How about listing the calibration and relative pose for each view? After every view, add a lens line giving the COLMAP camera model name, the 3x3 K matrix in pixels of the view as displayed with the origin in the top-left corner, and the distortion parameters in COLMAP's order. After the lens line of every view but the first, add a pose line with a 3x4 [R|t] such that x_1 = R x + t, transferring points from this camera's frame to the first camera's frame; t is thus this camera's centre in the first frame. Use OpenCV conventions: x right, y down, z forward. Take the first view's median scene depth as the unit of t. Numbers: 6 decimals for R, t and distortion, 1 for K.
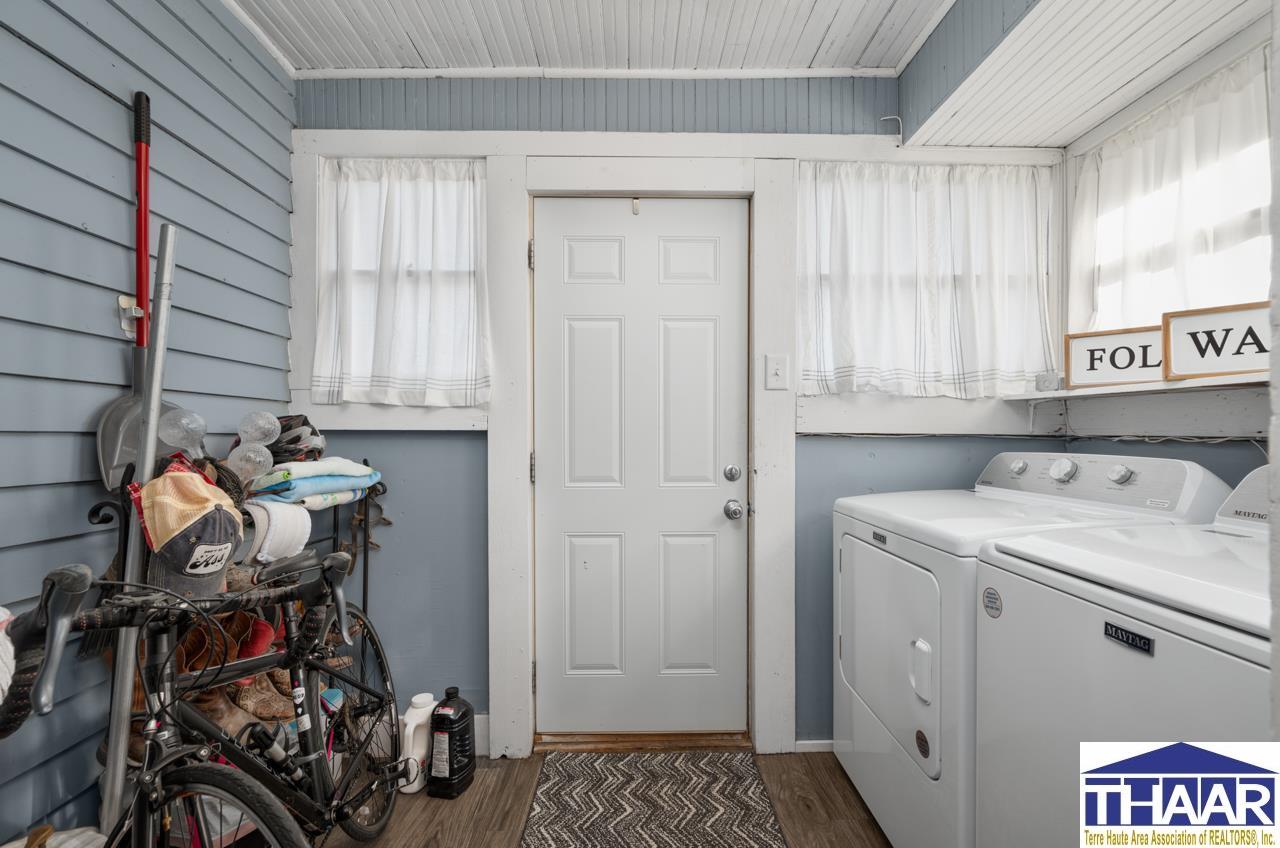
lens RADIAL K [[519.4, 0, 642.4], [0, 519.4, 430.6], [0, 0, 1]] dist [-0.002180, -0.000425]
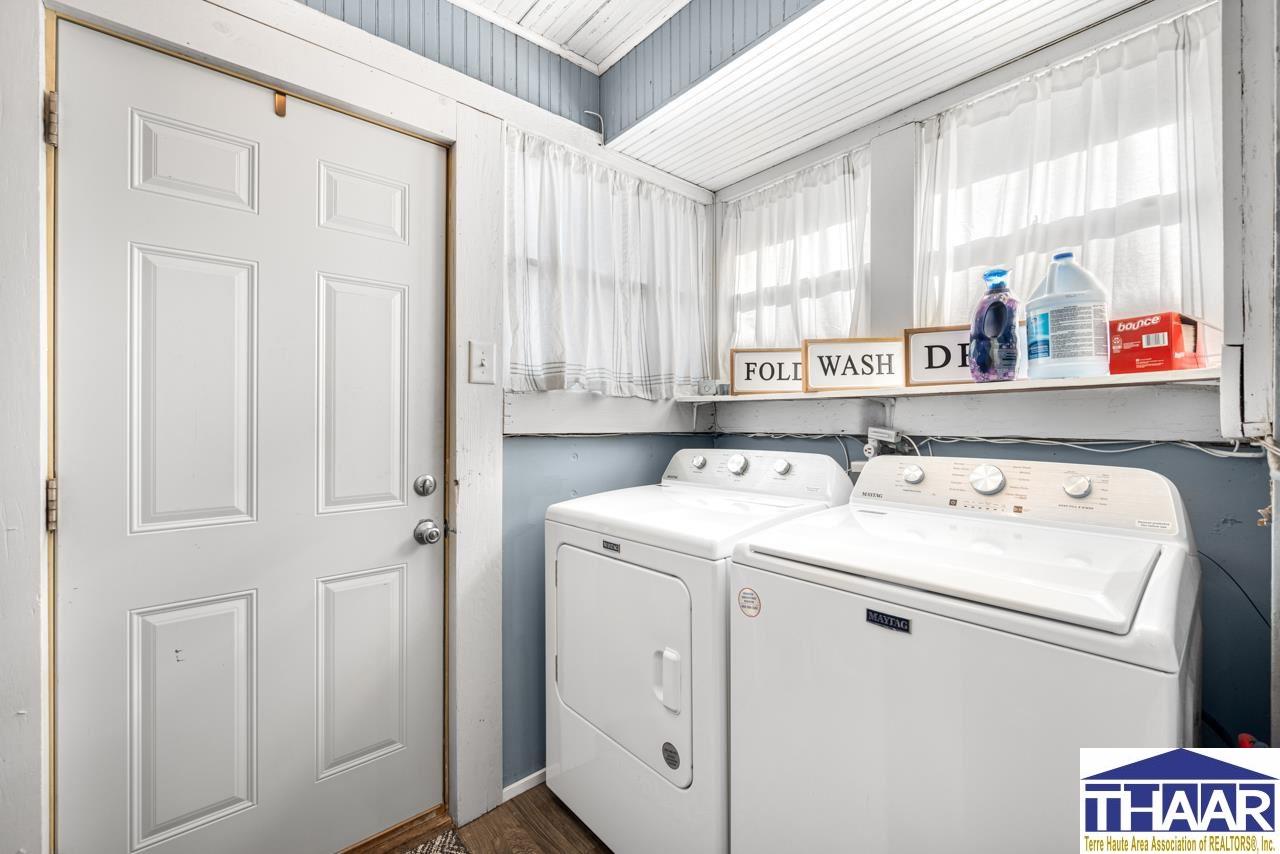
lens RADIAL K [[524.8, 0, 646.3], [0, 524.8, 417.4], [0, 0, 1]] dist [-0.001590, -0.000566]
pose [[0.766387, 0.002503, 0.642374, -0.086722], [0.002450, 0.999974, -0.006820, -0.017297], [-0.642375, 0.006801, 0.766361, 0.175789]]
